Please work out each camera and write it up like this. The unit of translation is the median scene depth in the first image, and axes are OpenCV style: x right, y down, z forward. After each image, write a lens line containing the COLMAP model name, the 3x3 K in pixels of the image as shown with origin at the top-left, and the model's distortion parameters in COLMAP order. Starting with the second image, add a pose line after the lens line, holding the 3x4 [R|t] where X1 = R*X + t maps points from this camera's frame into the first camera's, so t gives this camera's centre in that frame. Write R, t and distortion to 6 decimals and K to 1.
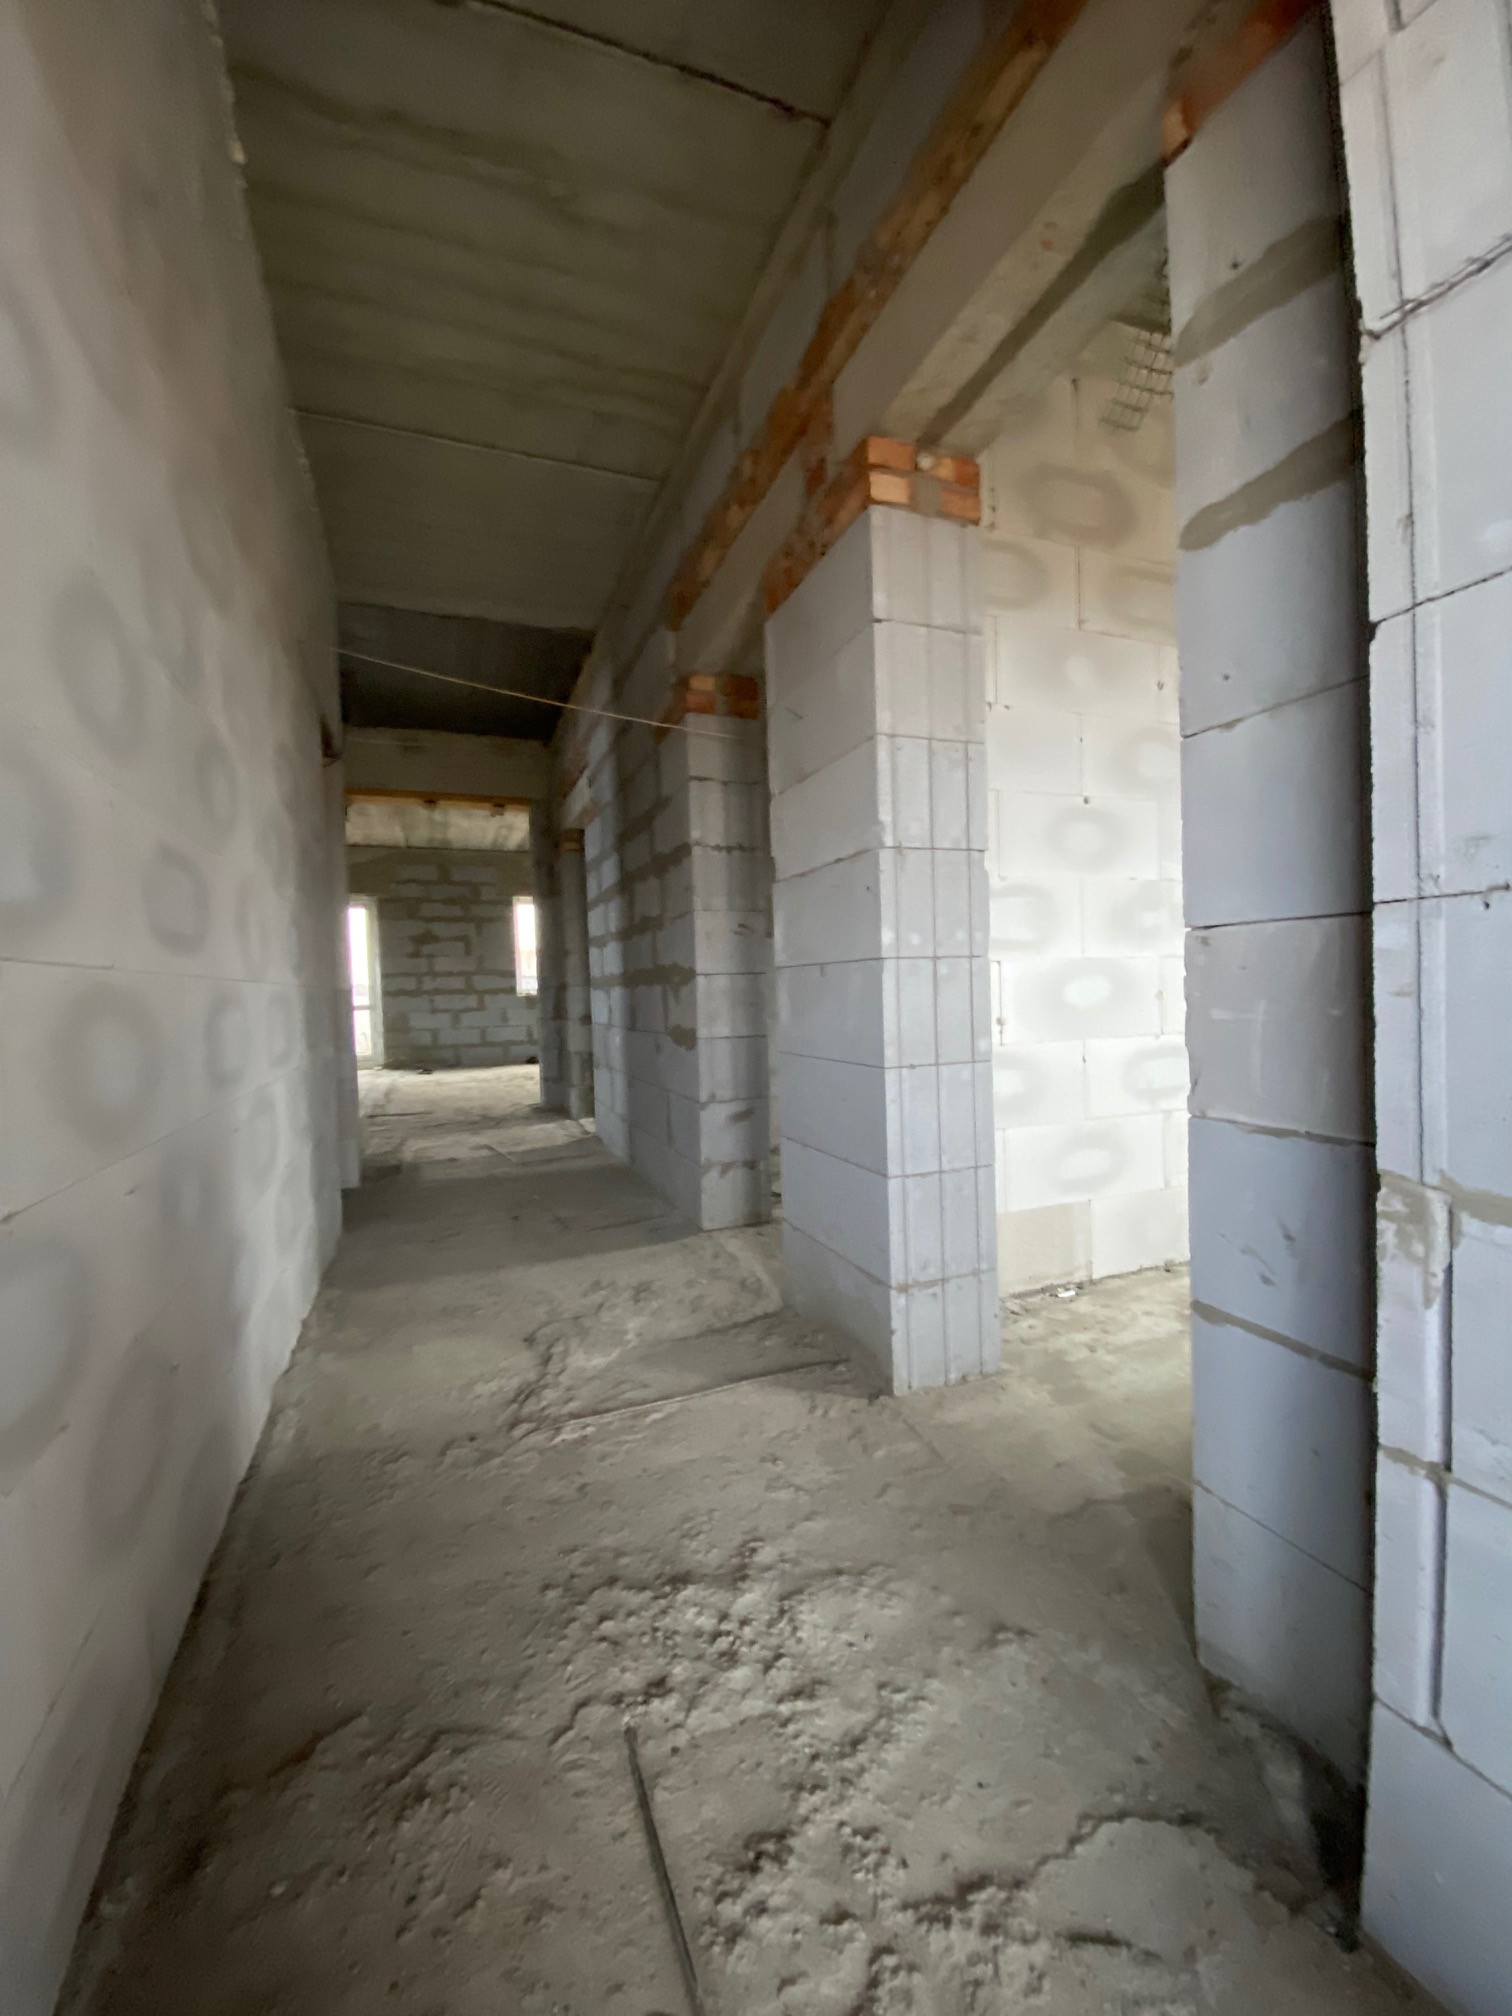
lens RADIAL K [[820.2, 0, 767.3], [0, 820.2, 1015.5], [0, 0, 1]] dist [-0.002026, -0.011109]
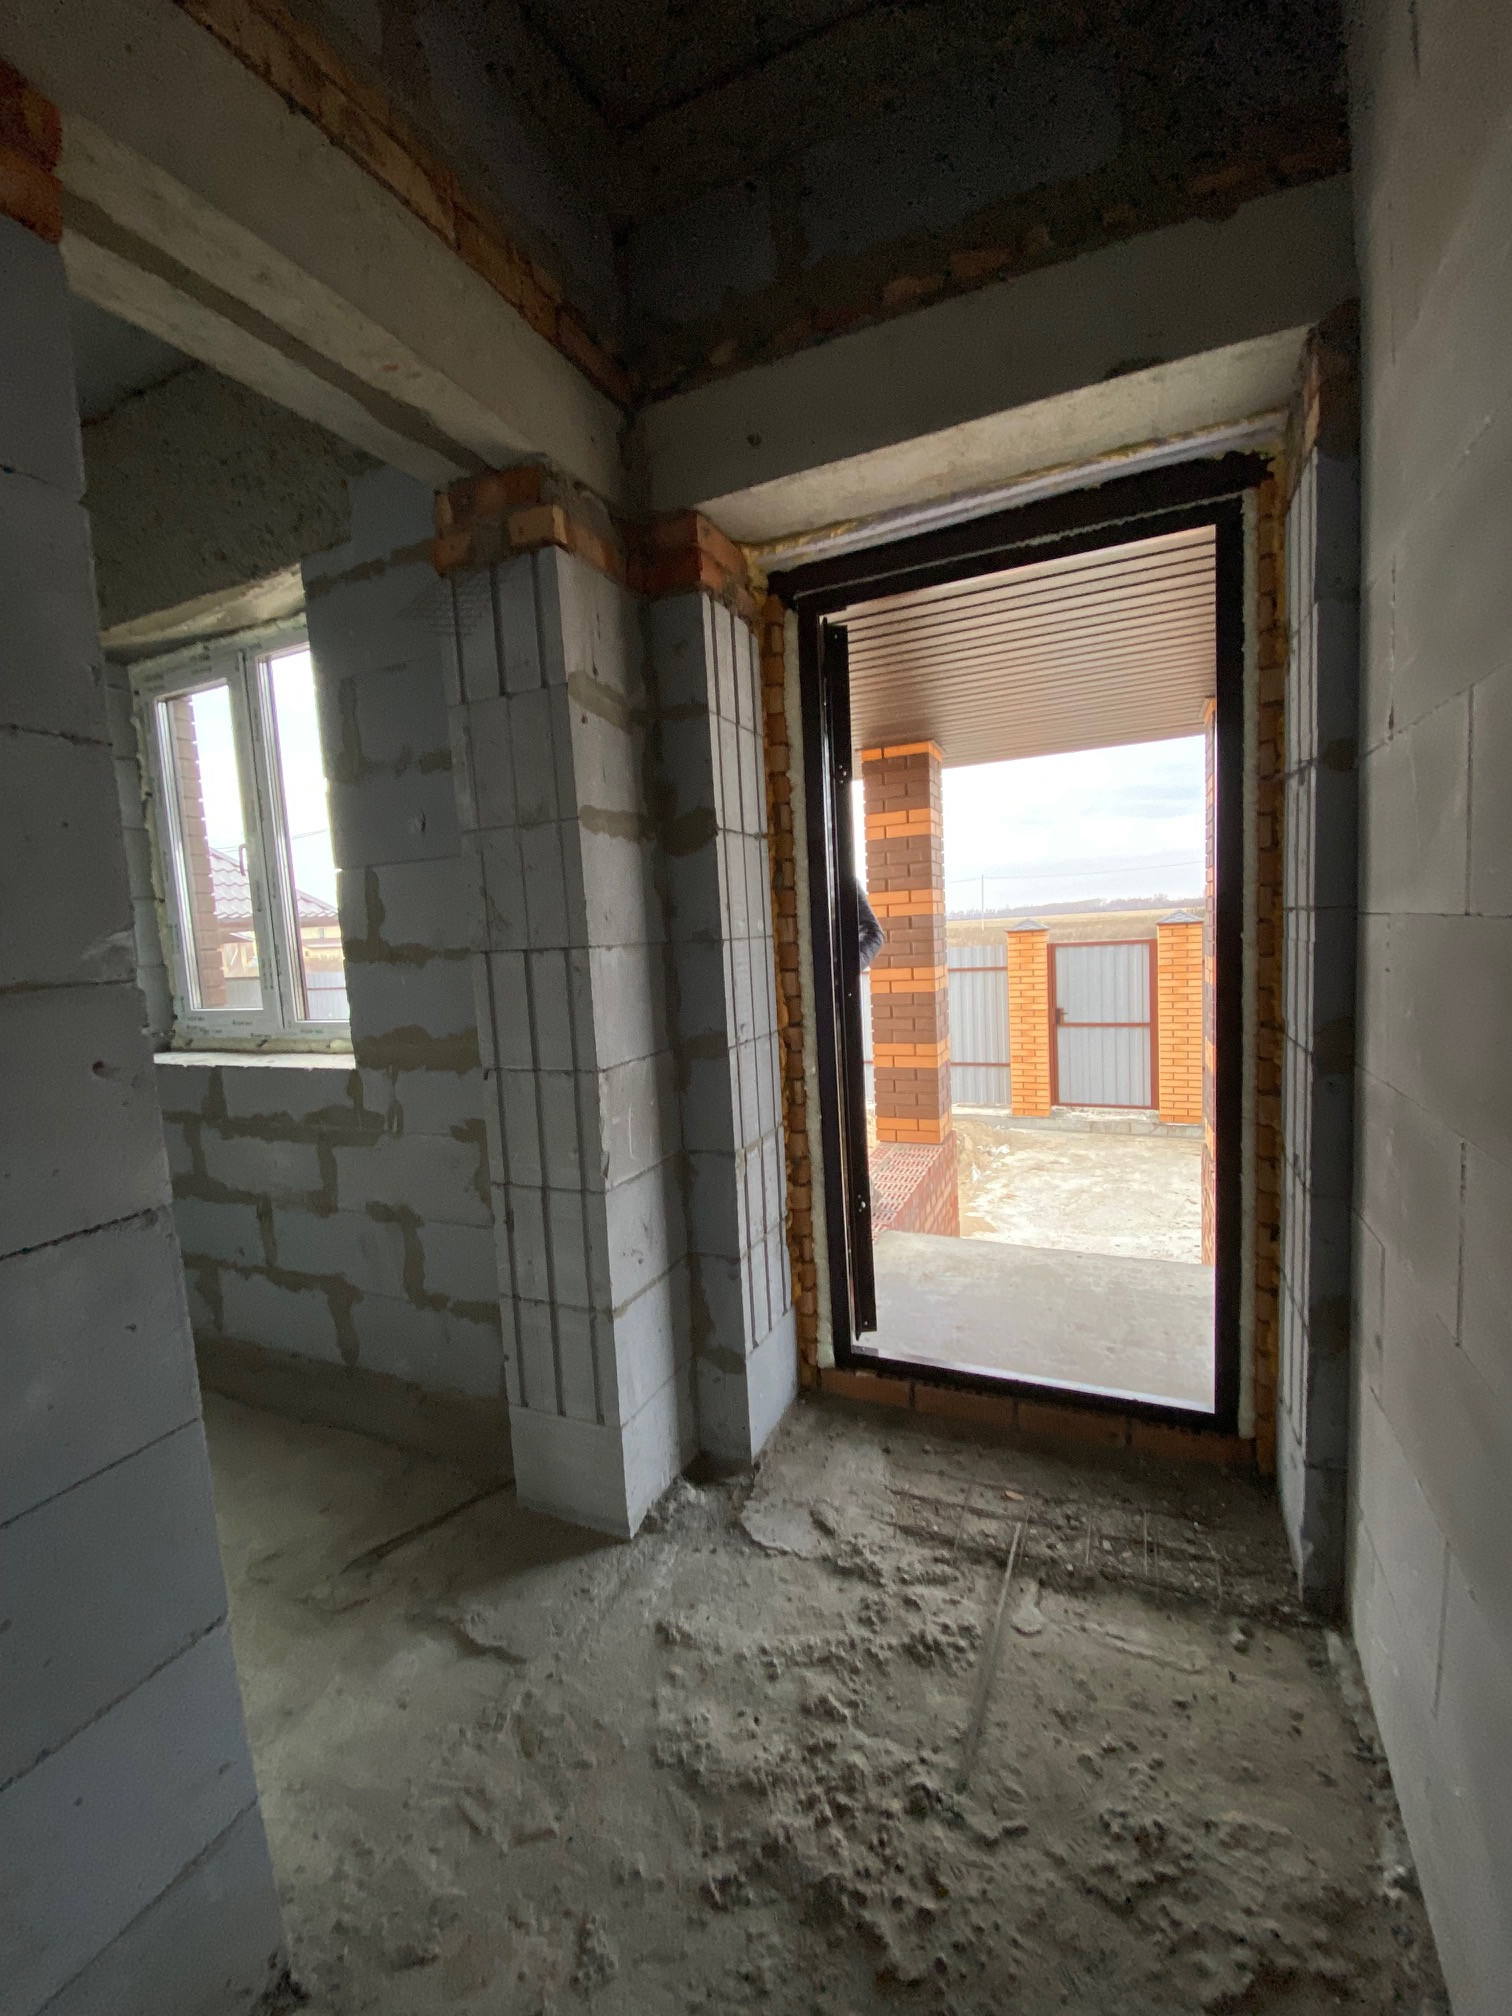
lens RADIAL K [[820.2, 0, 757.9], [0, 820.2, 992.3], [0, 0, 1]] dist [-0.002026, -0.011109]
pose [[-0.689504, 0.007880, 0.724239, -0.819756], [0.098998, 0.991581, 0.083461, -0.361960], [-0.717484, 0.129245, -0.684479, 1.868099]]
